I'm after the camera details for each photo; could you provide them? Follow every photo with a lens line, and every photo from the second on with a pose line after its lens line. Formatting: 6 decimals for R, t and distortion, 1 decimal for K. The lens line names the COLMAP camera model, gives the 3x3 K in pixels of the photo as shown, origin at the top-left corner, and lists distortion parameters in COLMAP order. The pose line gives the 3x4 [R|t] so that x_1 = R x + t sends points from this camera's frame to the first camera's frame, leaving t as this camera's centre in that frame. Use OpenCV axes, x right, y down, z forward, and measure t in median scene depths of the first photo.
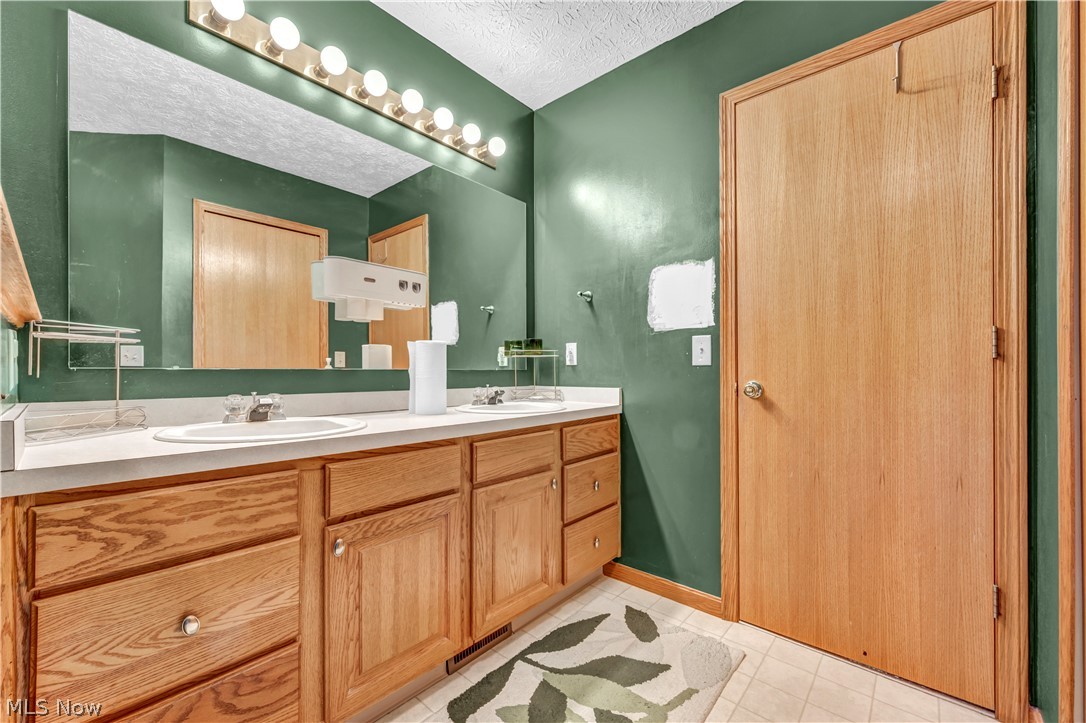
lens RADIAL K [[437.8, 0, 539.6], [0, 437.8, 368.8], [0, 0, 1]] dist [-0.006157, -0.000153]
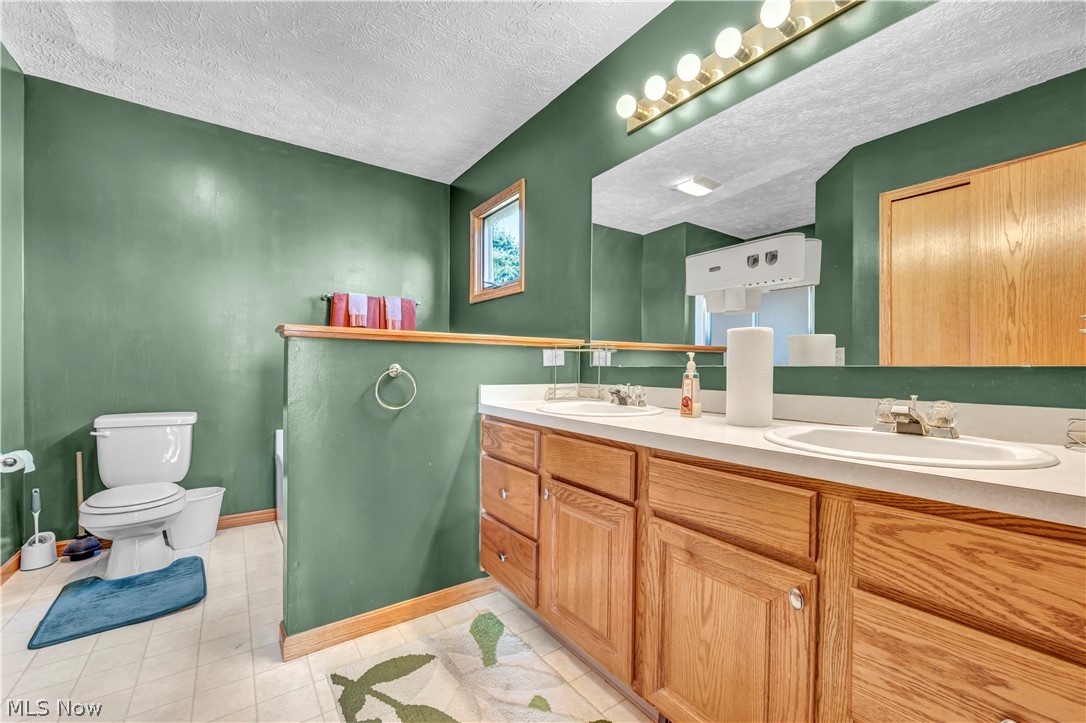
lens RADIAL K [[437.8, 0, 541.1], [0, 437.8, 367.2], [0, 0, 1]] dist [-0.006157, -0.000153]
pose [[-0.215707, -0.004303, -0.976449, 0.528971], [-0.007223, 0.999970, -0.002811, 0.007759], [0.976431, 0.006446, -0.215732, 0.764552]]
